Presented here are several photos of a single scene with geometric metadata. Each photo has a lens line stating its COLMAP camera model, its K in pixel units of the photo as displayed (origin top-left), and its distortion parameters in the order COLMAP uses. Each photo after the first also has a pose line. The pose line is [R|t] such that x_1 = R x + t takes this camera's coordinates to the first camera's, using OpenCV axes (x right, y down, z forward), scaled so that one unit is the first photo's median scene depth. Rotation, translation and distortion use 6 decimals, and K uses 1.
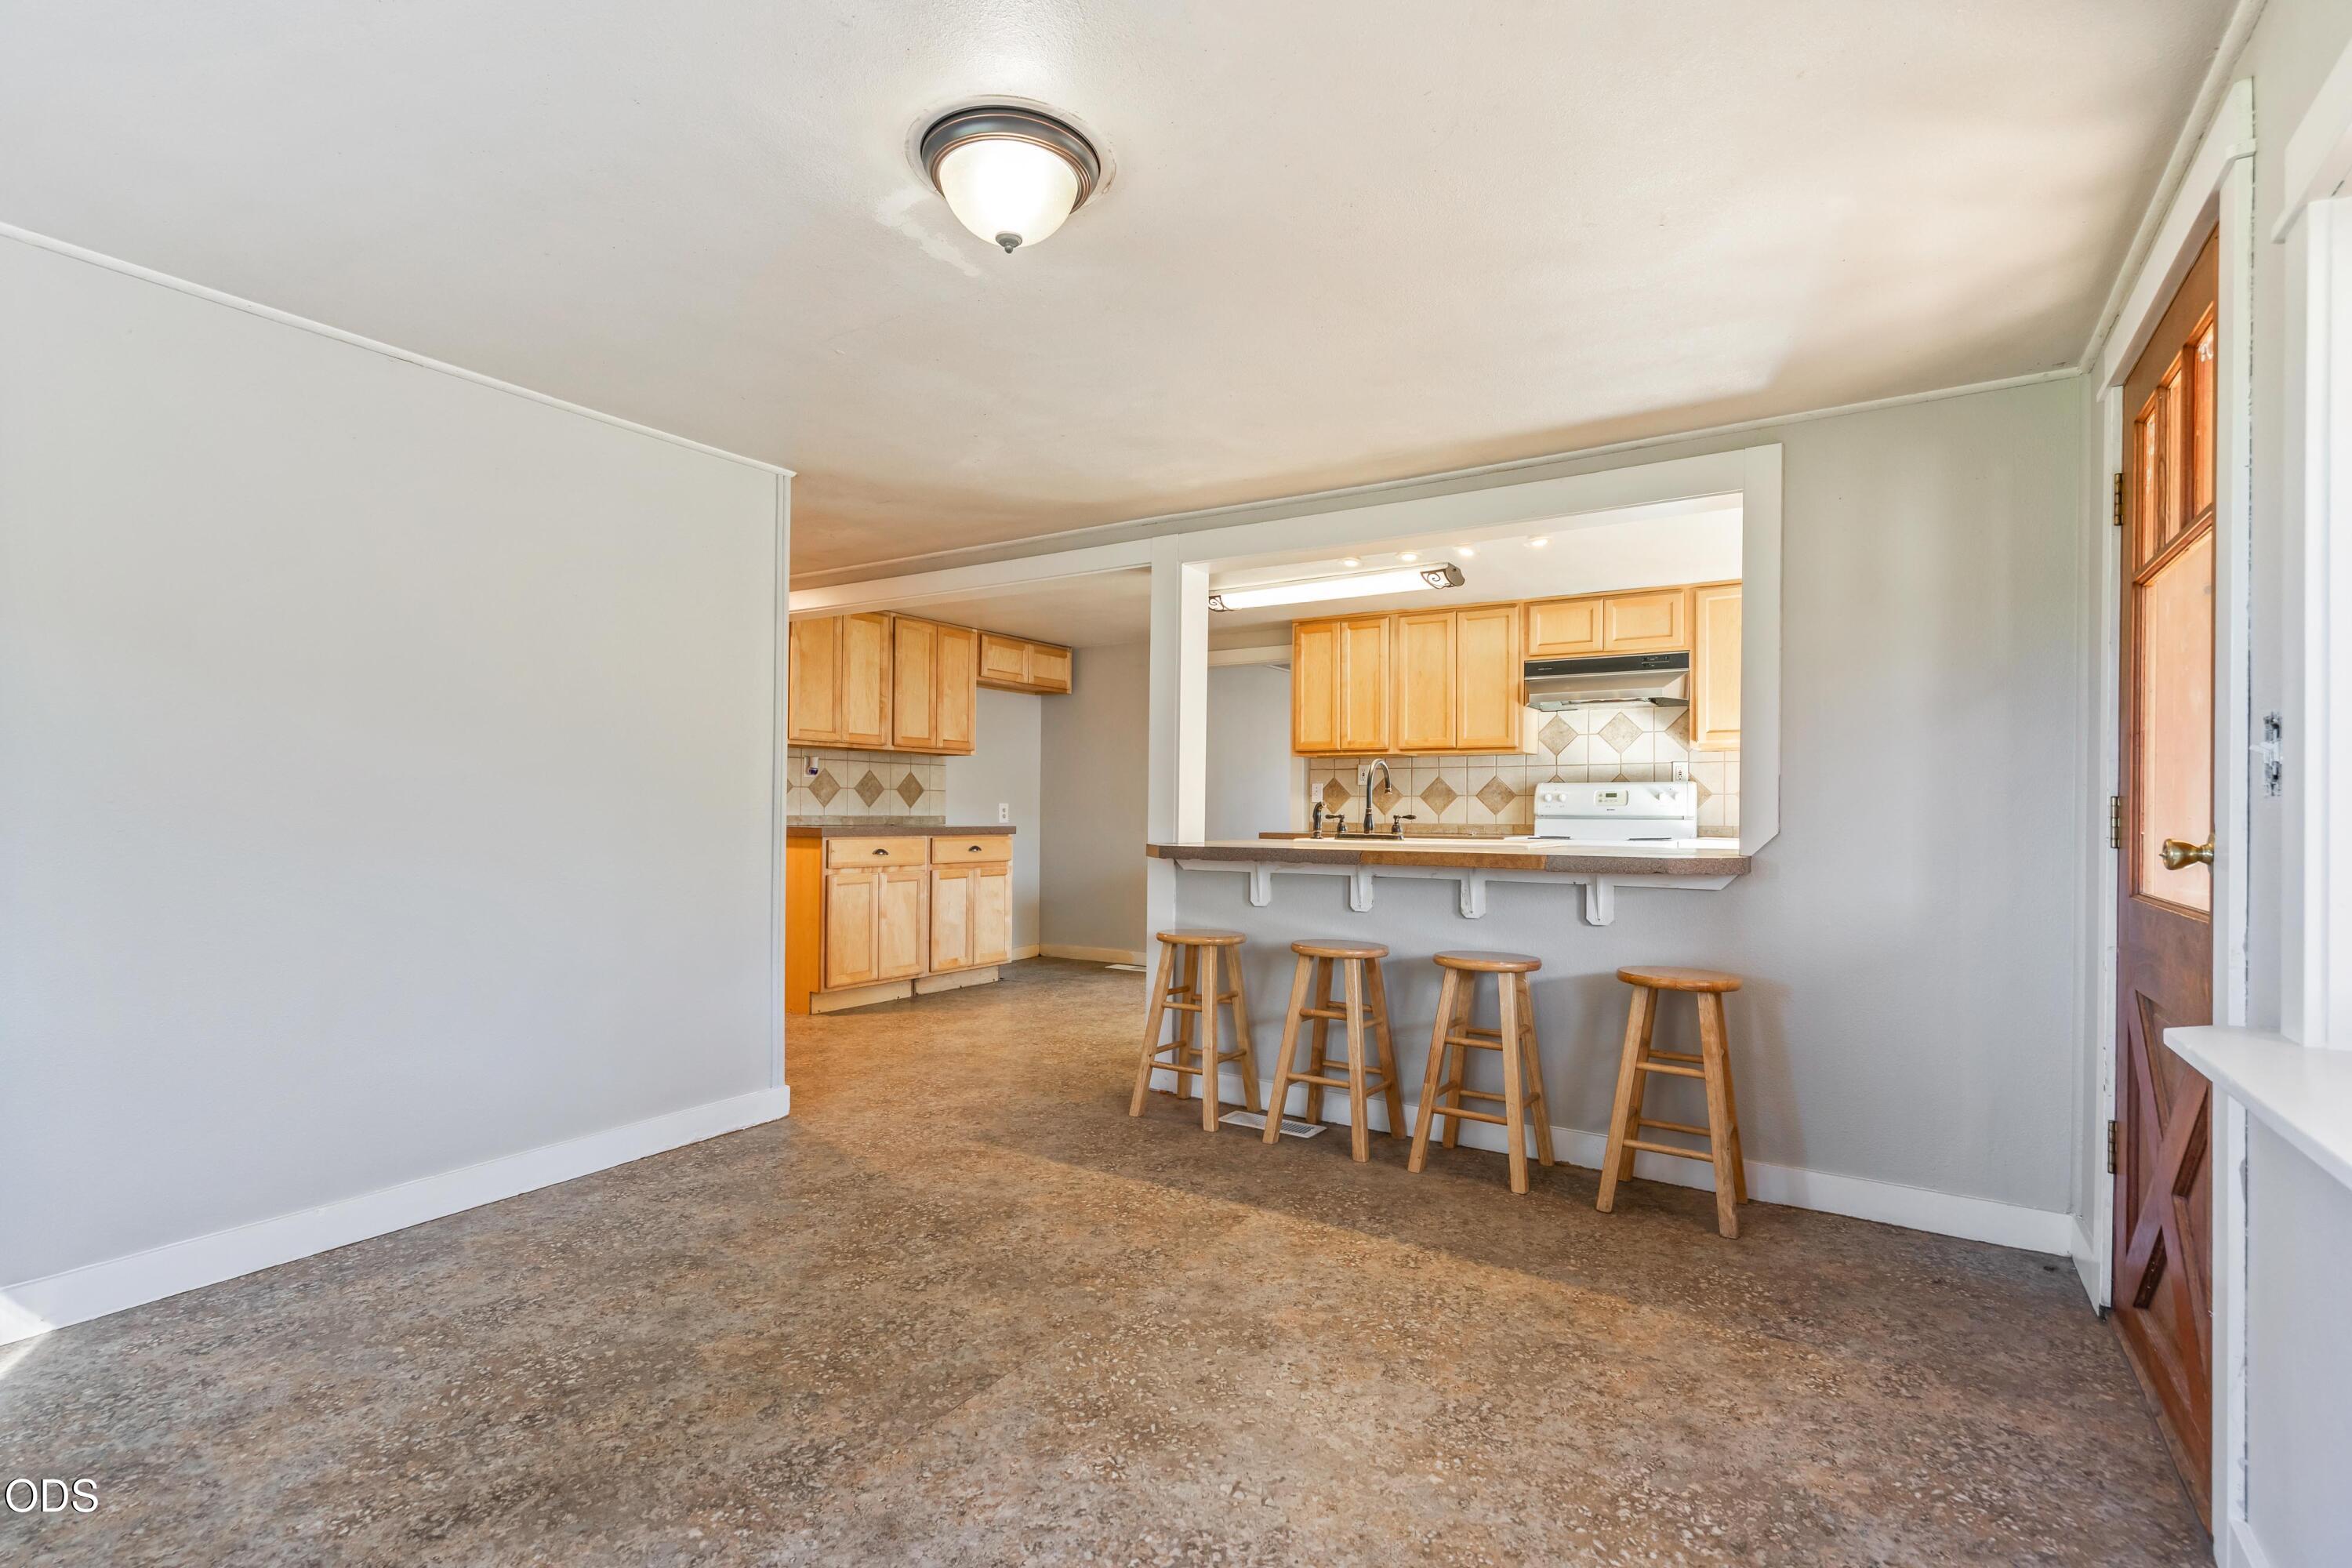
lens RADIAL K [[1082.1, 0, 1178.0], [0, 1082.1, 800.8], [0, 0, 1]] dist [0.001452, 0.000173]
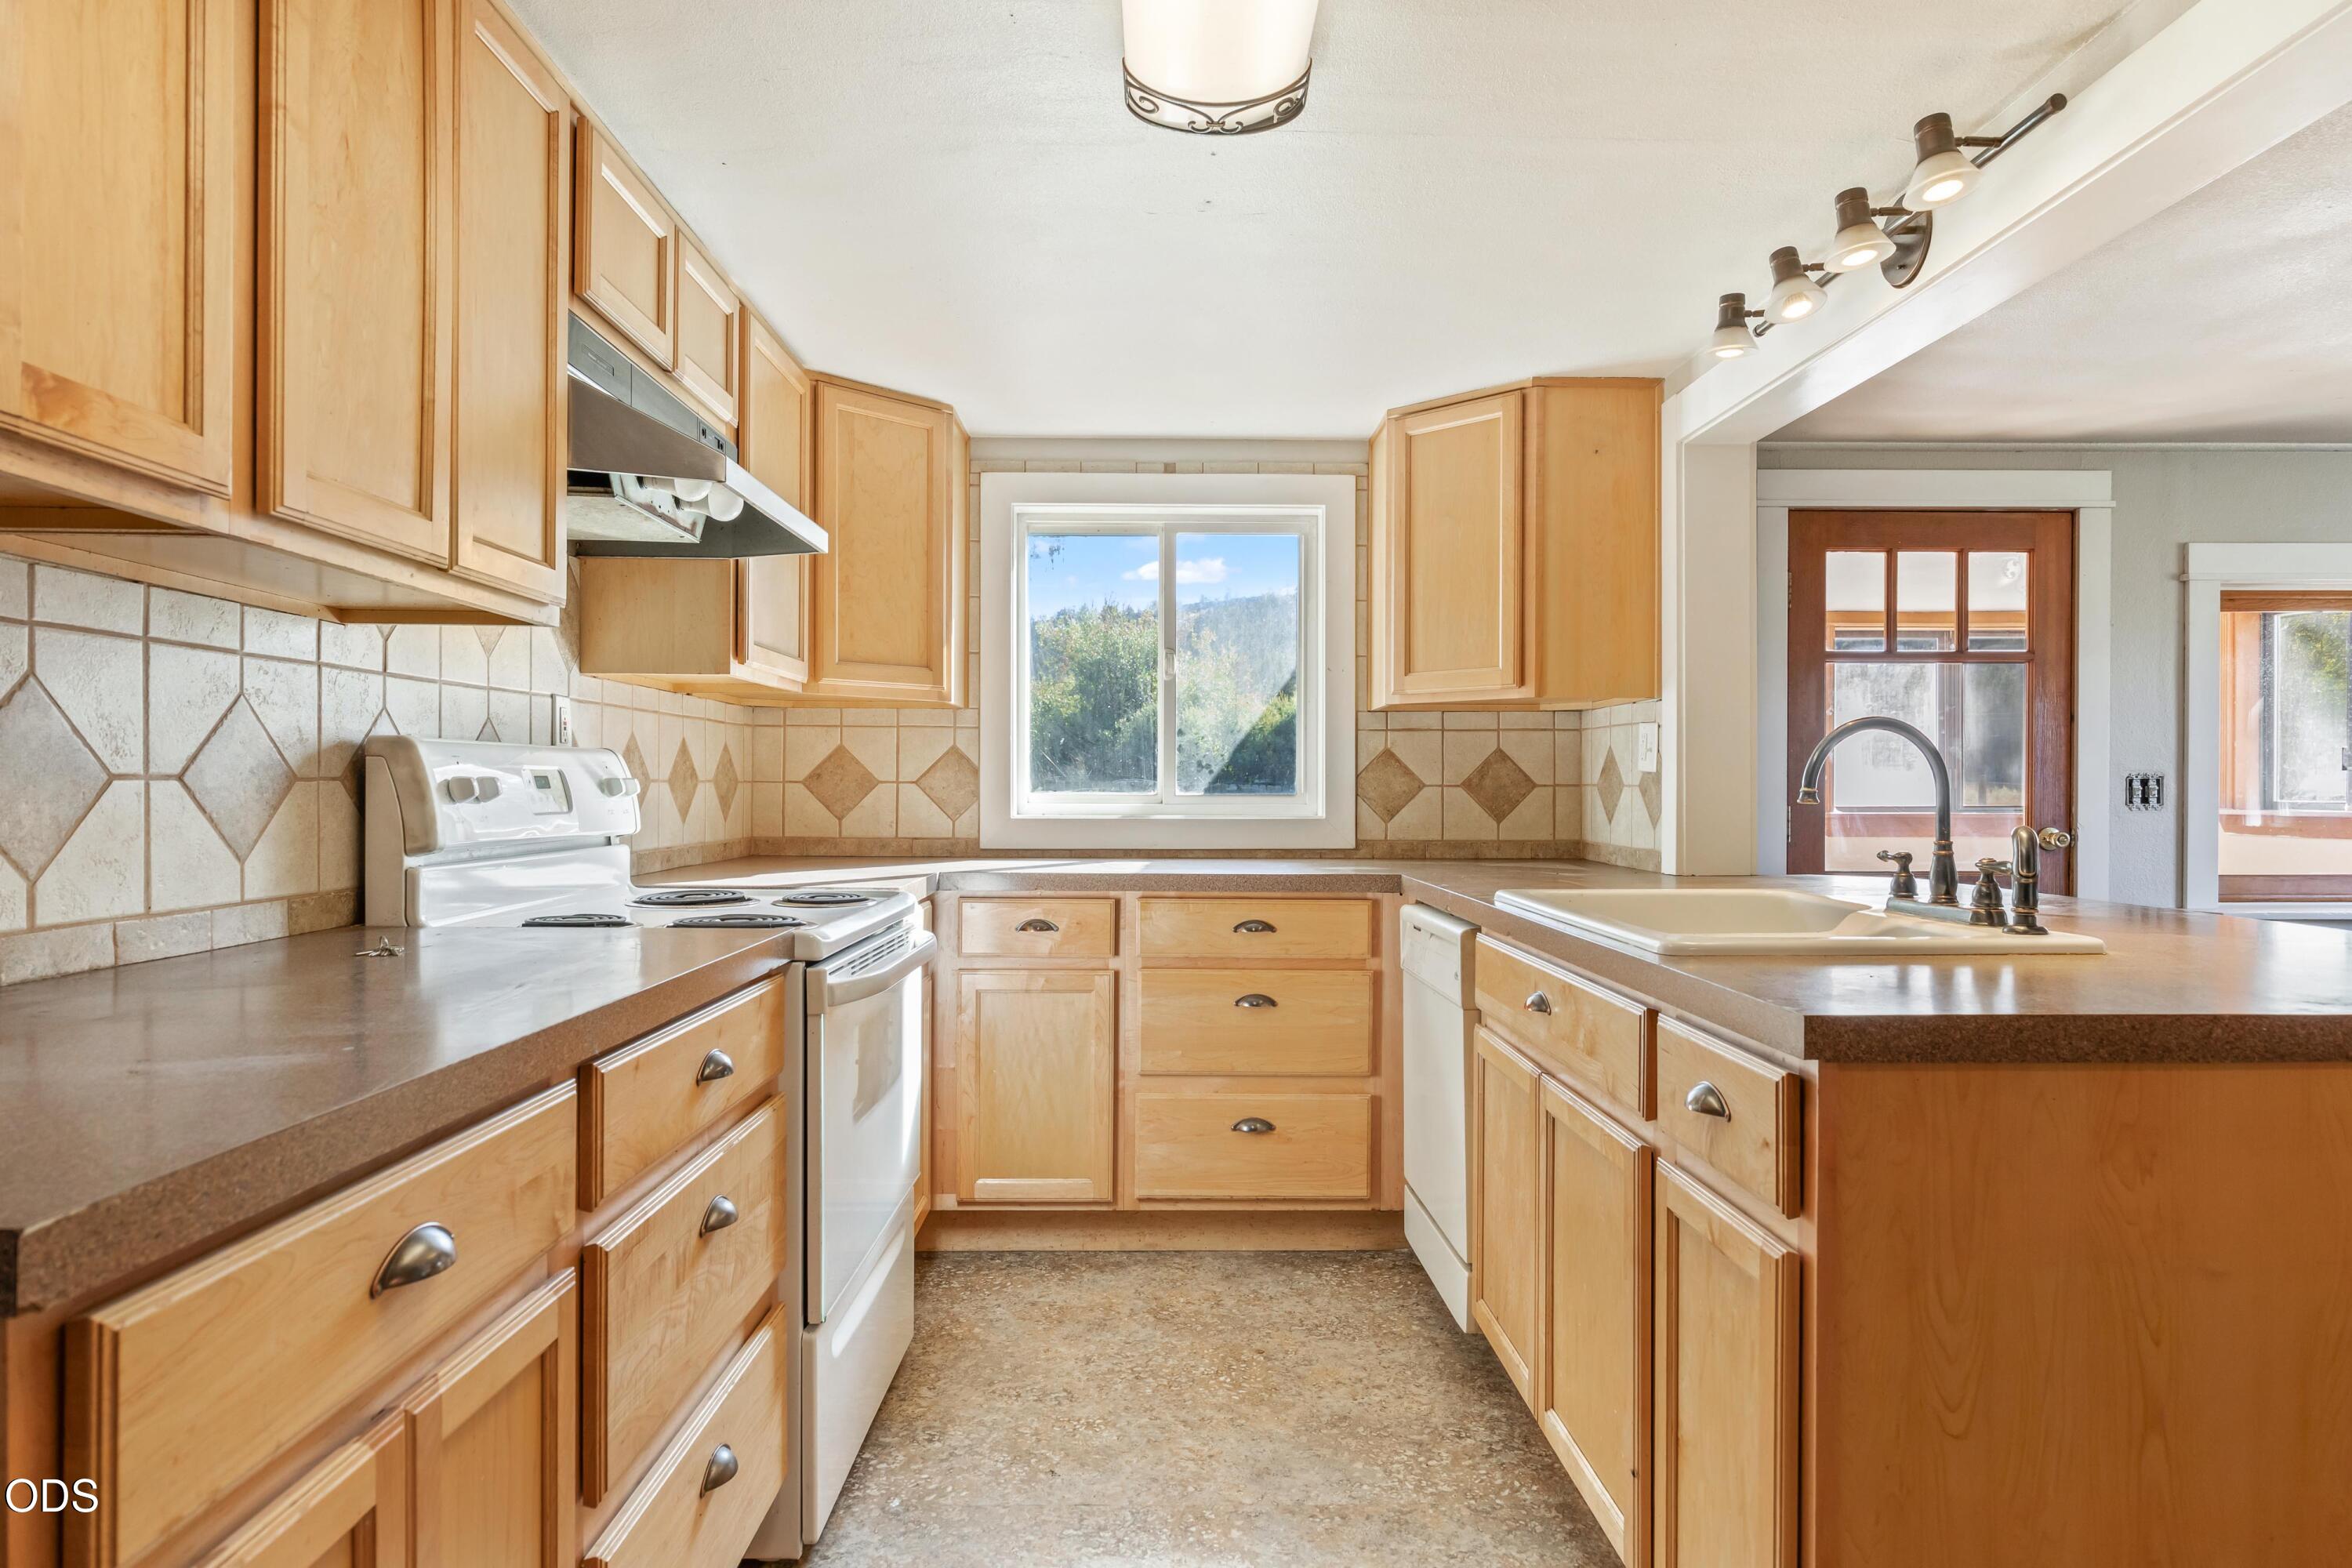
lens RADIAL K [[1370.1, 0, 1181.6], [0, 1370.1, 794.4], [0, 0, 1]] dist [0.002573, 0.001368]
pose [[-0.557409, -0.010405, 0.830173, -0.092652], [-0.013224, 0.999906, 0.003653, -0.007969], [-0.830133, -0.008942, -0.557494, 1.510804]]
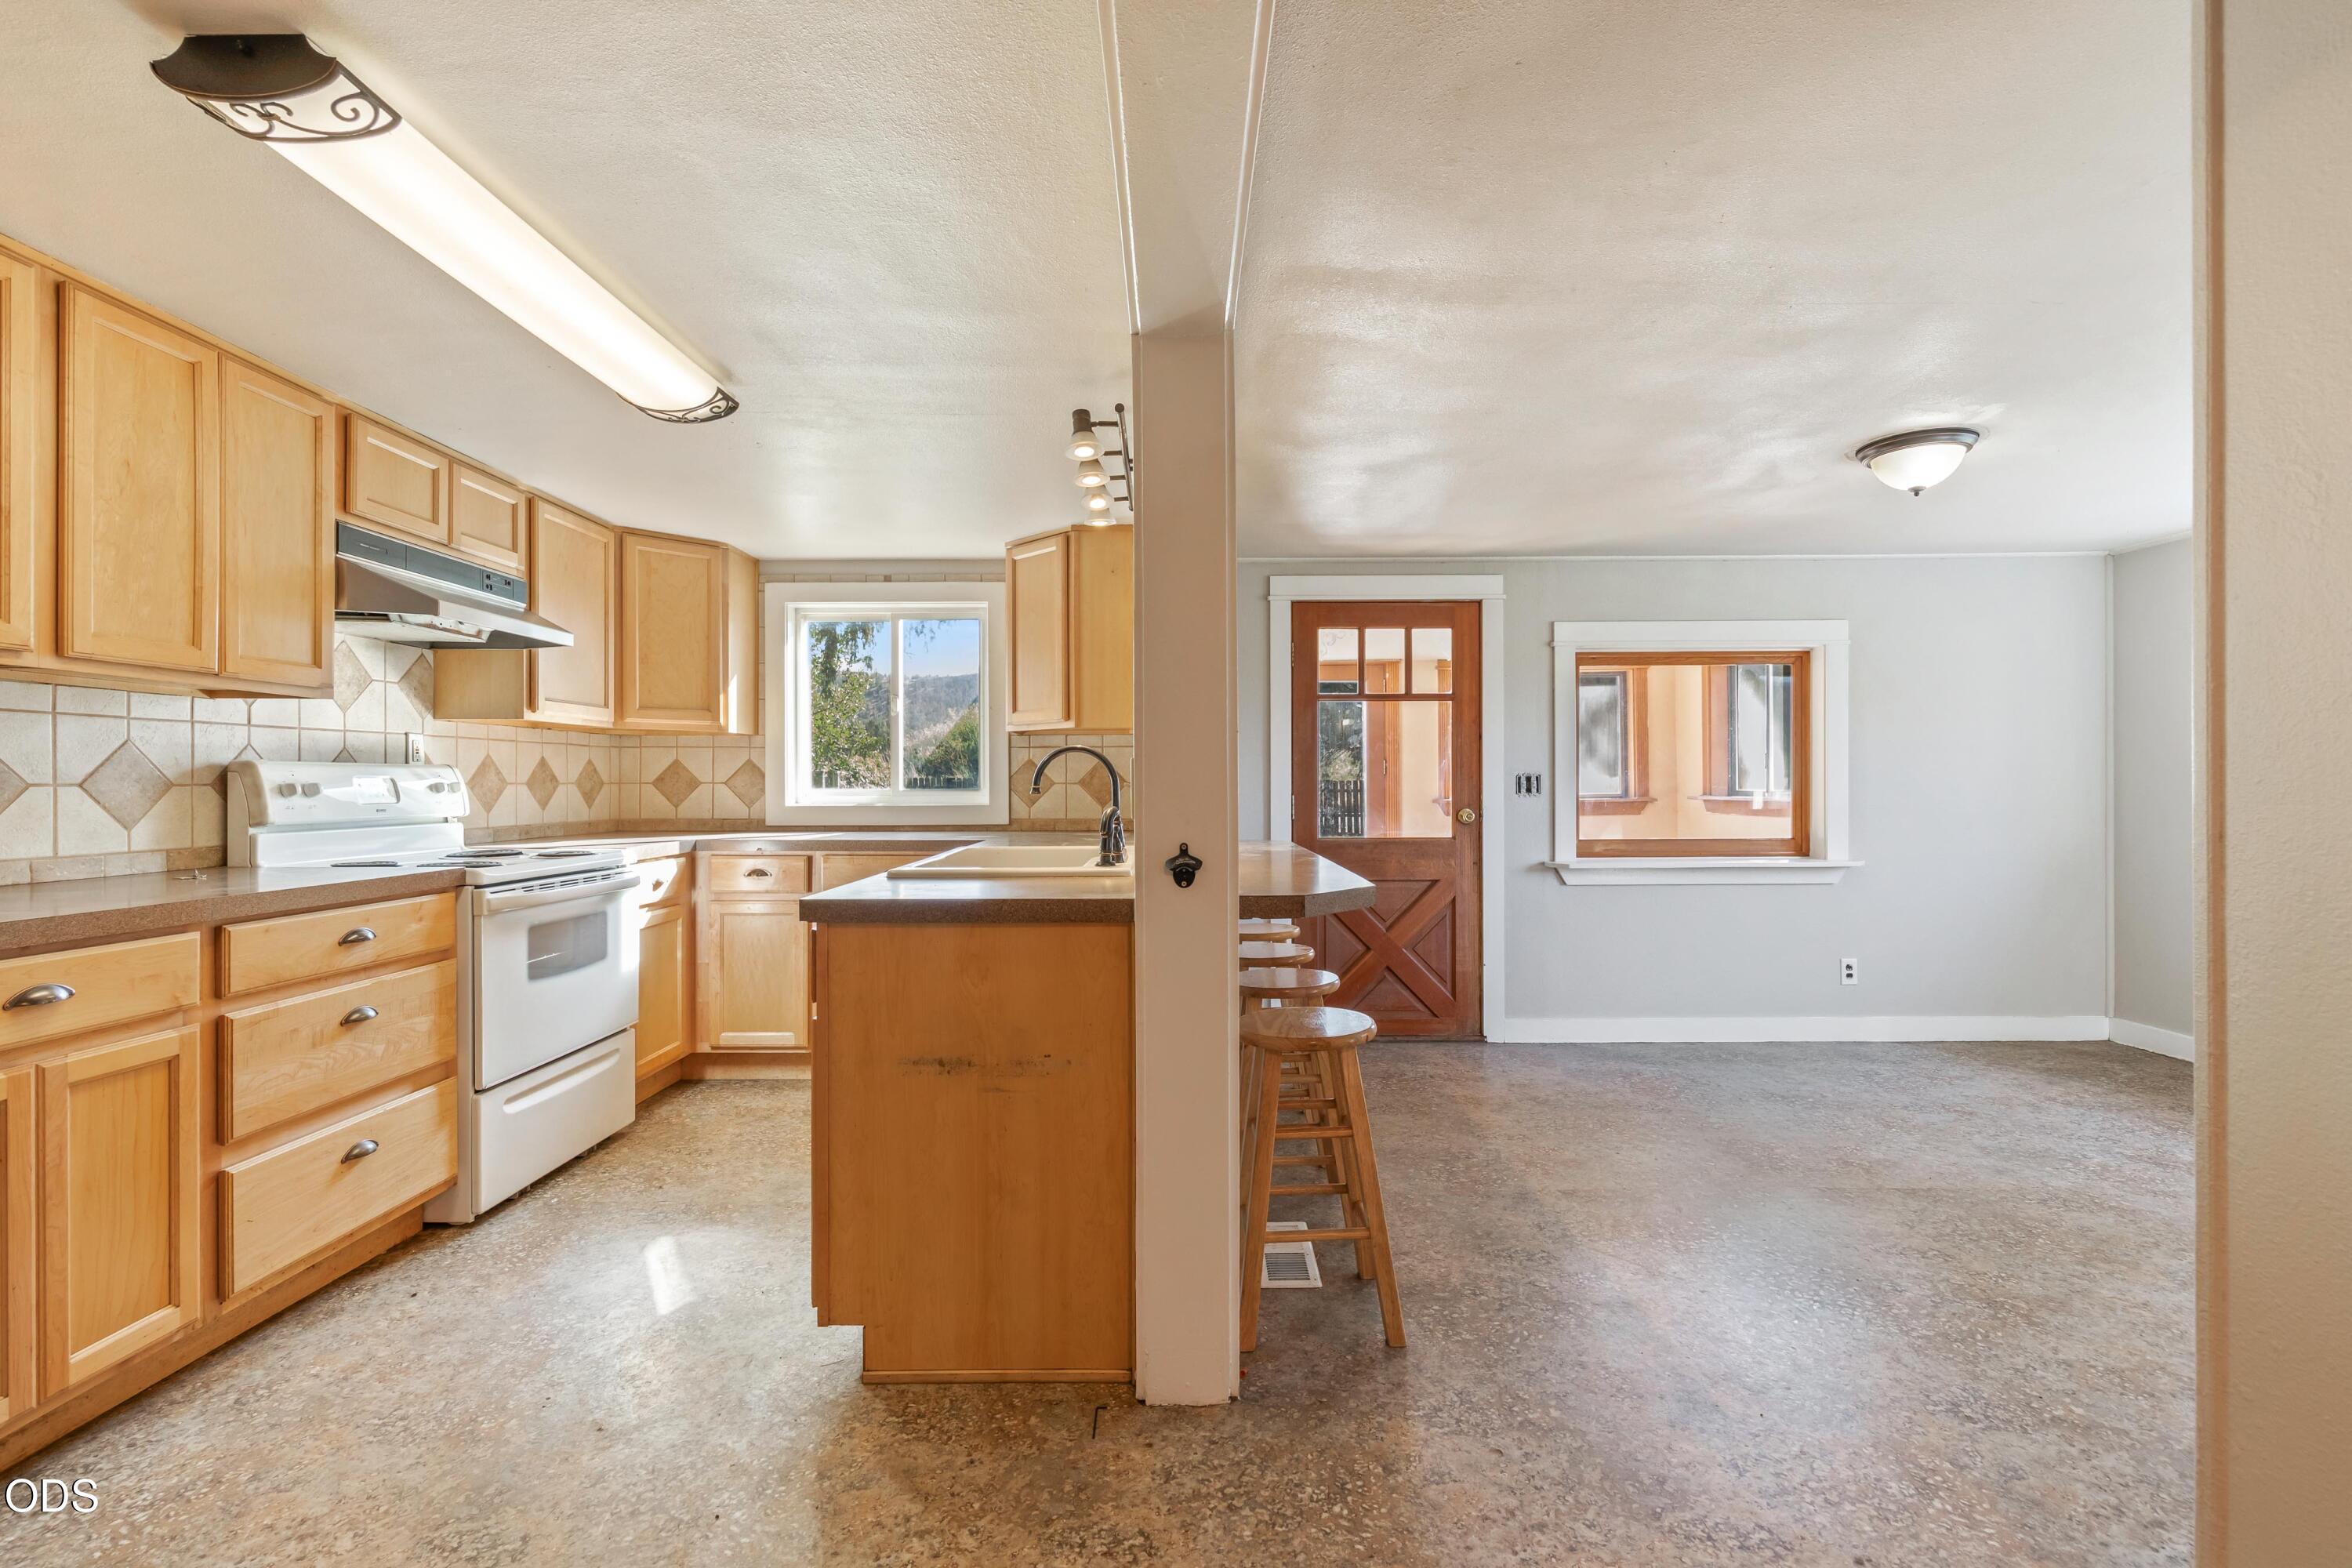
lens RADIAL K [[1050.5, 0, 1176.0], [0, 1050.5, 784.0], [0, 0, 1]] dist [0.002740, 0.000098]
pose [[-0.539992, -0.004681, 0.841657, -0.429081], [-0.008555, 0.999963, 0.000073, -0.013684], [-0.841627, -0.007161, -0.540012, 1.327063]]
